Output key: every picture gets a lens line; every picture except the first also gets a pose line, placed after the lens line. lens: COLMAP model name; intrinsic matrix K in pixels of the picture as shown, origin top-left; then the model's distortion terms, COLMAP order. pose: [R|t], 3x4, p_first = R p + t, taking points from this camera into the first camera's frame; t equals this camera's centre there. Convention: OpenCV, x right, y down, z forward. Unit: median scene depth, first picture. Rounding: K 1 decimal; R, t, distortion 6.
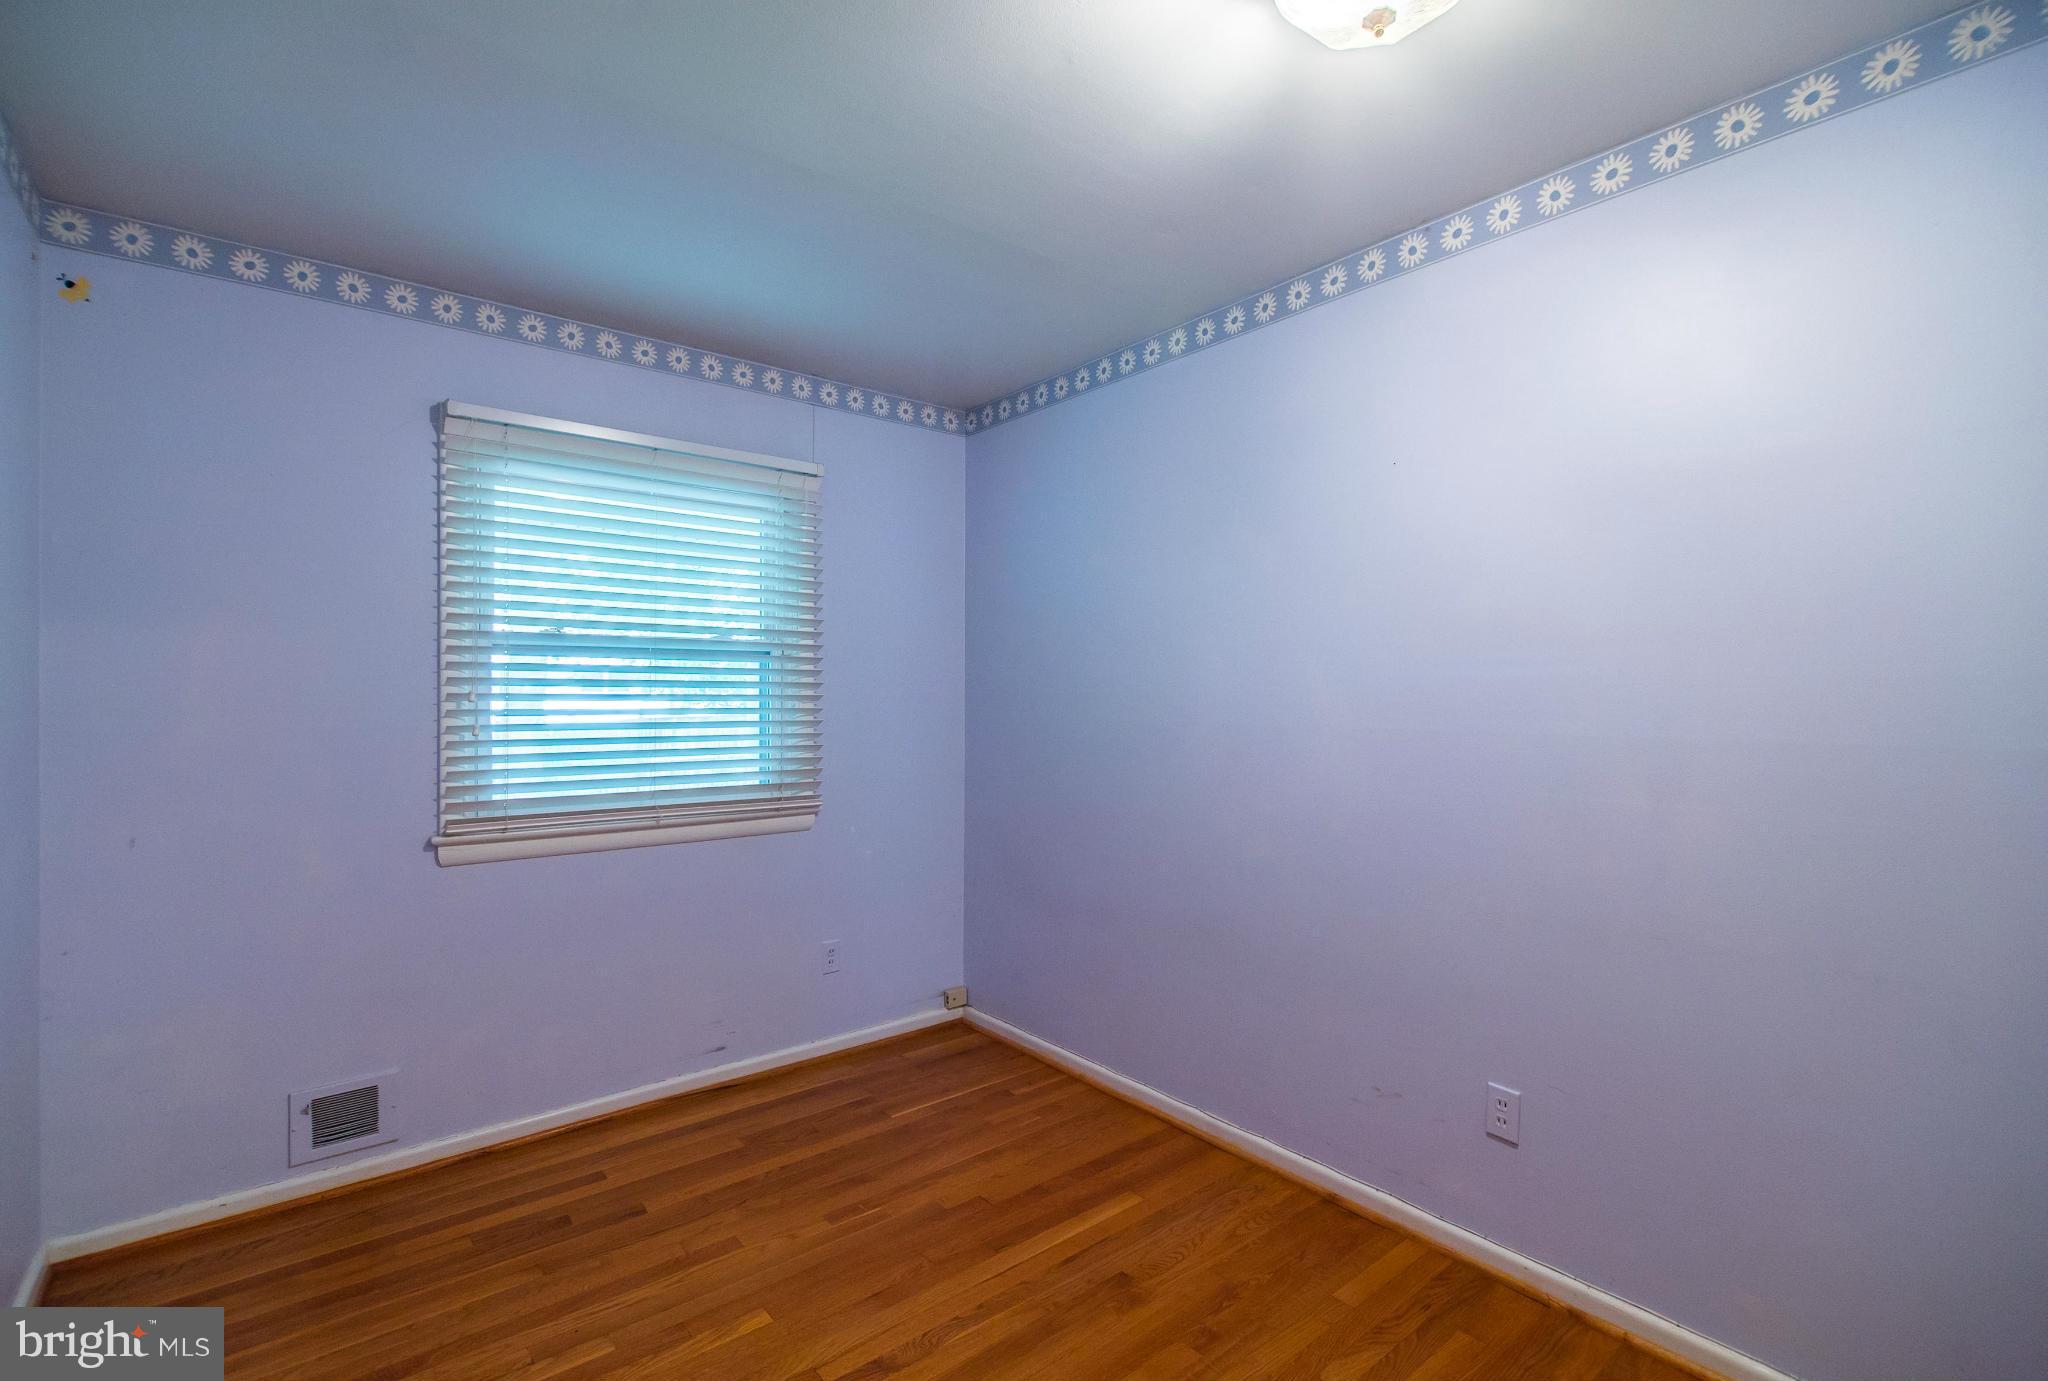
lens RADIAL K [[922.2, 0, 1030.1], [0, 922.2, 697.3], [0, 0, 1]] dist [-0.003322, -0.001033]
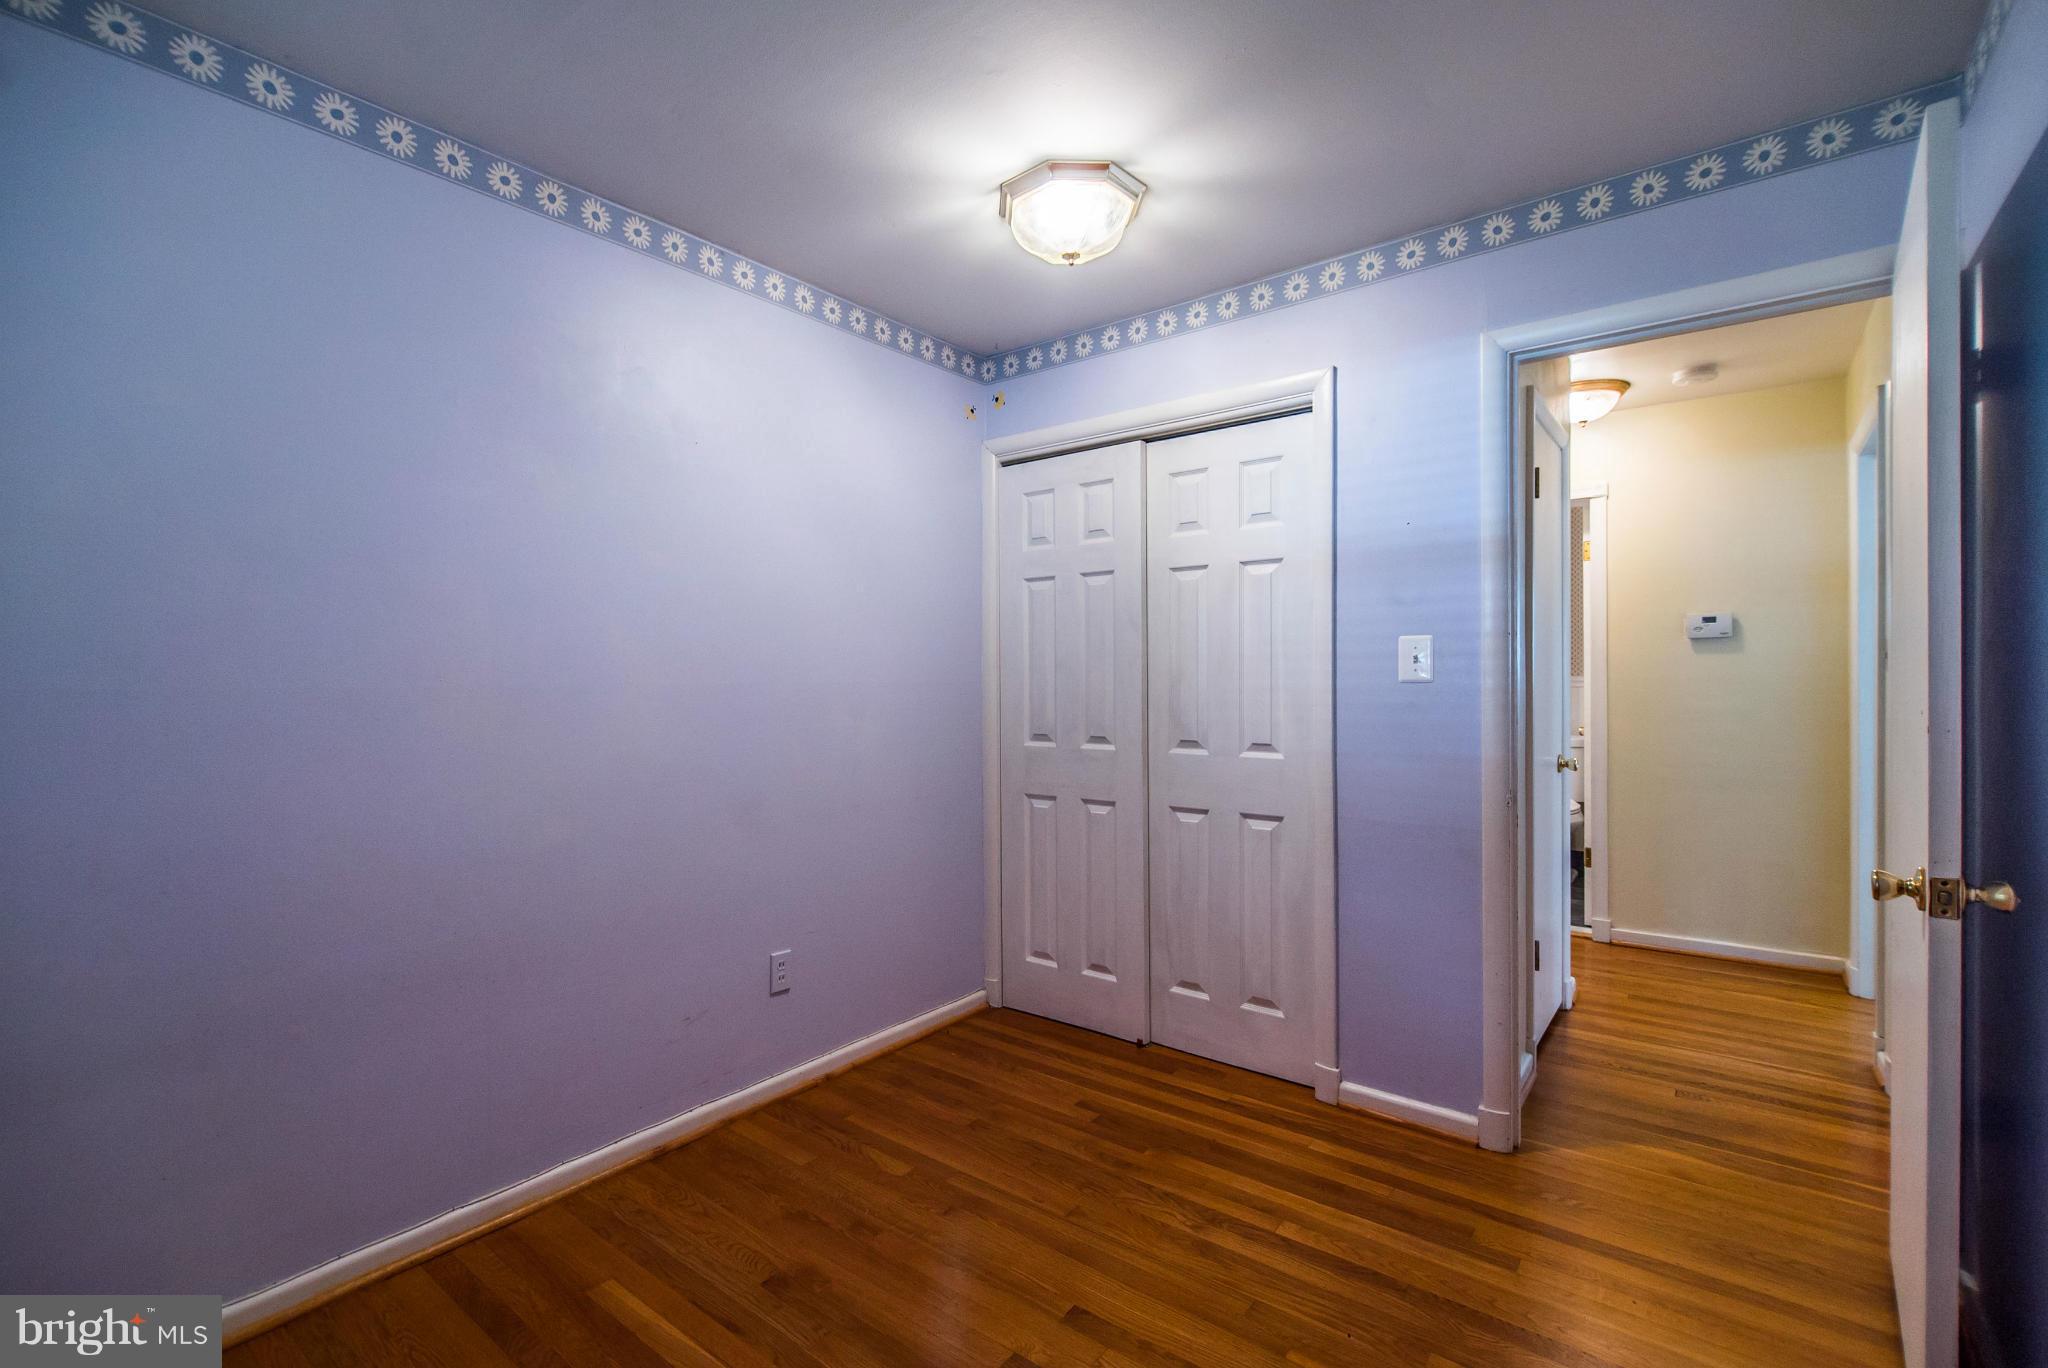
lens RADIAL K [[913.9, 0, 1012.5], [0, 913.9, 682.9], [0, 0, 1]] dist [0.001519, -0.003516]
pose [[-0.210351, -0.014081, 0.977524, -0.787099], [0.001609, 0.999890, 0.014749, 0.016542], [-0.977625, 0.004675, -0.210306, 0.899032]]
